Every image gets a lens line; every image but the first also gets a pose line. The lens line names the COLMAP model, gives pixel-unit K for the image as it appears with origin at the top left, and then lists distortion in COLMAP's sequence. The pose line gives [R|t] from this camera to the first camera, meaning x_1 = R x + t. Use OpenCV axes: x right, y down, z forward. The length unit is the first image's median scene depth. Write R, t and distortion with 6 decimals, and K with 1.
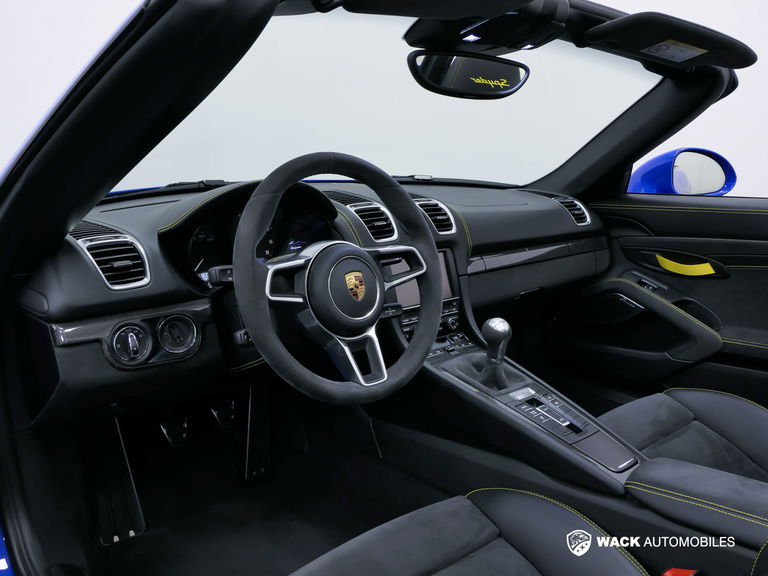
lens RADIAL K [[693.8, 0, 384.5], [0, 693.8, 291.0], [0, 0, 1]] dist [-0.014103, 0.009660]
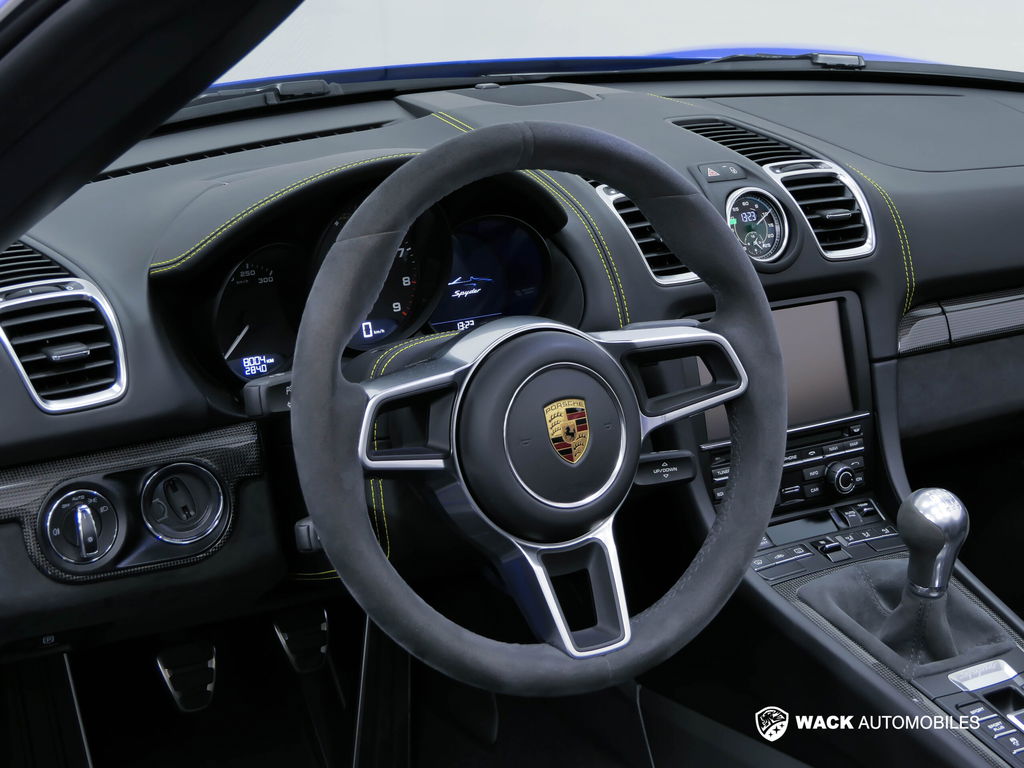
lens RADIAL K [[1978.8, 0, 512.2], [0, 1978.8, 382.3], [0, 0, 1]] dist [-0.030495, 0.000000]
pose [[0.984734, 0.060509, -0.163209, 0.119005], [-0.045075, 0.994296, 0.096667, -0.148071], [0.168127, -0.087834, 0.981844, -0.226746]]
